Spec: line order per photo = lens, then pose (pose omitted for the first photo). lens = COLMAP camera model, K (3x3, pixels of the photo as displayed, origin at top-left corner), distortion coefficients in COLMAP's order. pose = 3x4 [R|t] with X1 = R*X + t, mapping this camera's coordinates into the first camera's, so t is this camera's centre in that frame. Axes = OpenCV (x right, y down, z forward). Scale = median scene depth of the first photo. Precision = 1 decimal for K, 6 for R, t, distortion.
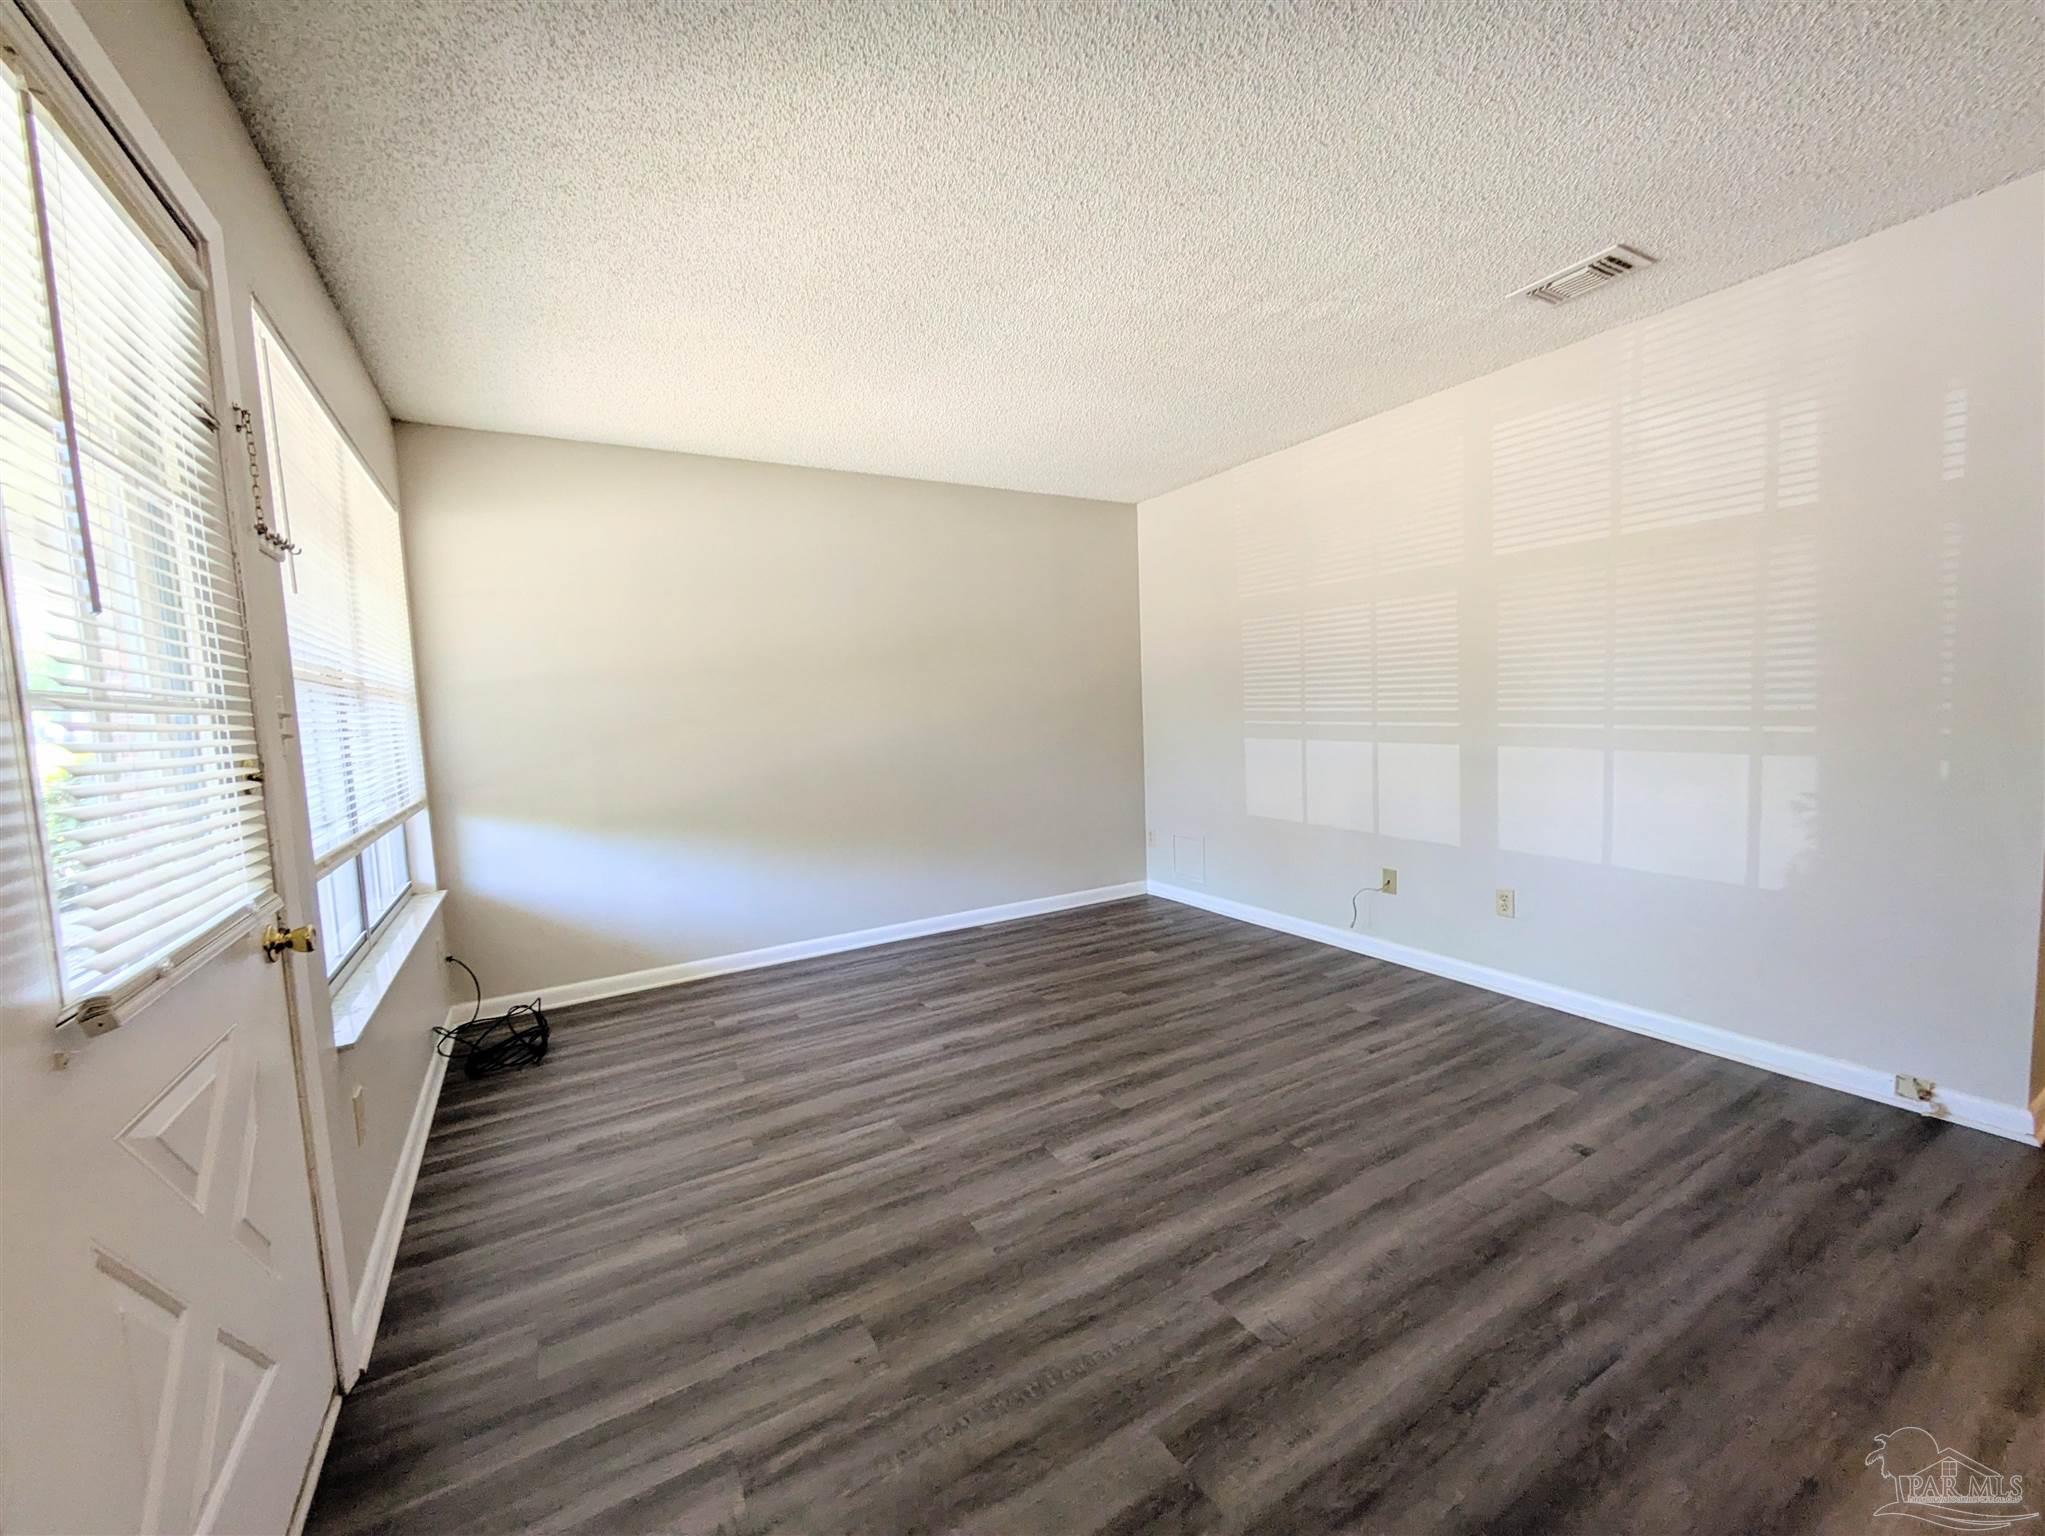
lens RADIAL K [[809.9, 0, 1027.6], [0, 809.9, 771.3], [0, 0, 1]] dist [-0.005561, 0.004202]
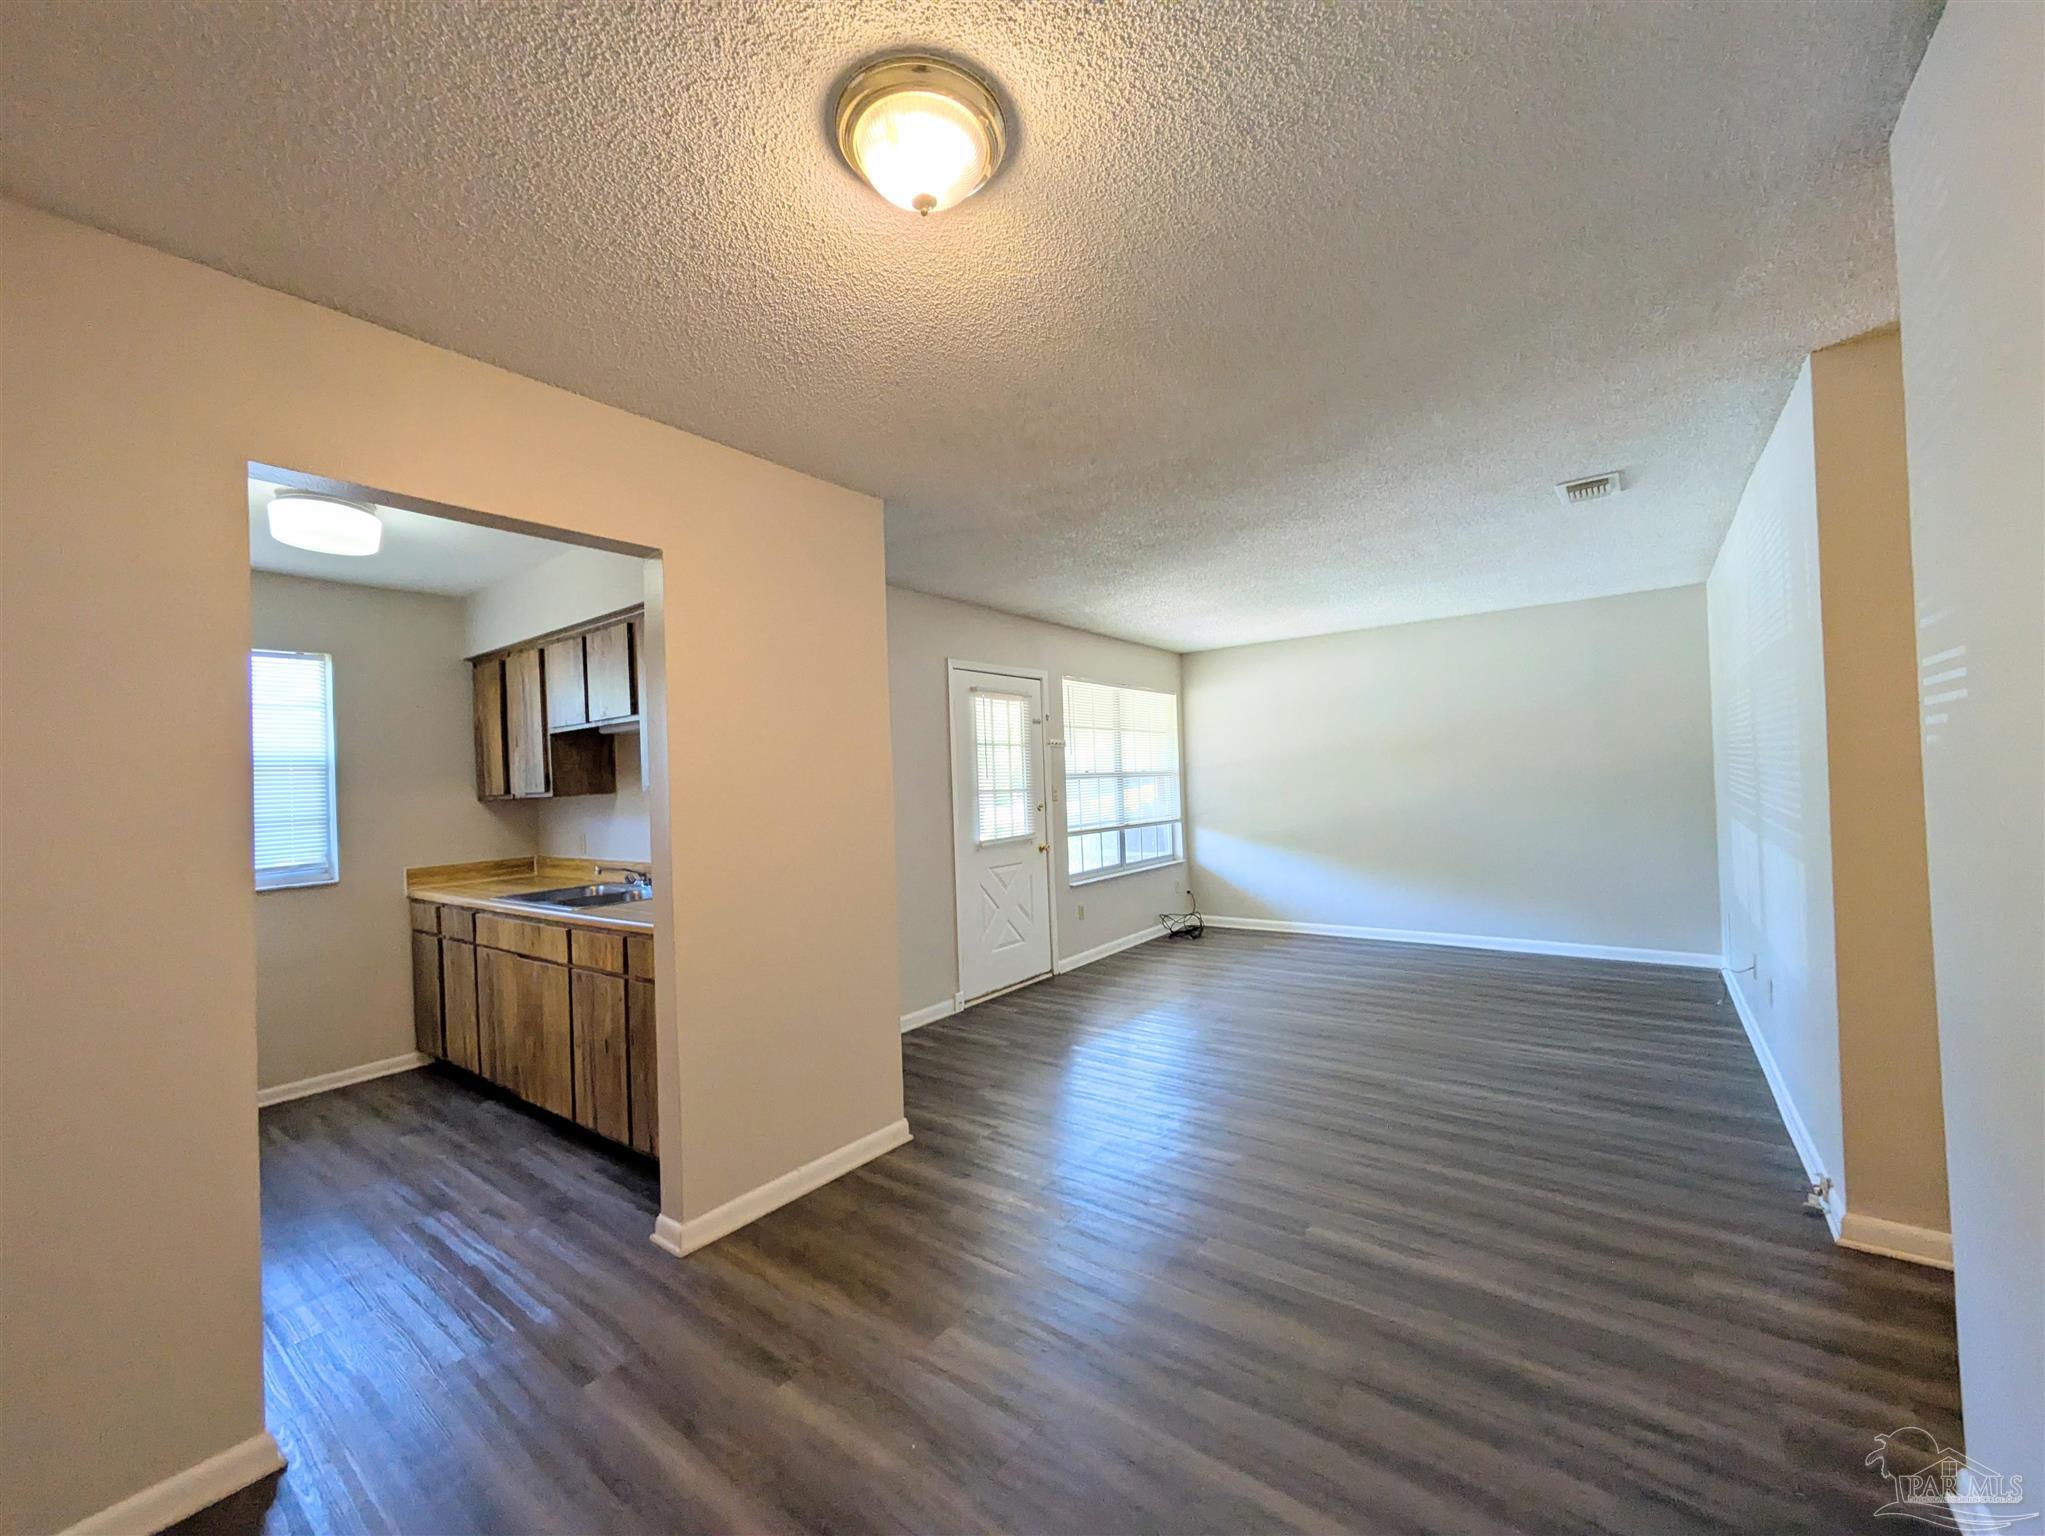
lens RADIAL K [[809.9, 0, 1027.6], [0, 809.9, 771.3], [0, 0, 1]] dist [-0.005561, 0.004202]
pose [[0.379969, 0.013695, -0.924898, 1.405262], [-0.054522, 0.998484, -0.007615, -0.068103], [0.923391, 0.053320, 0.380140, -0.316444]]
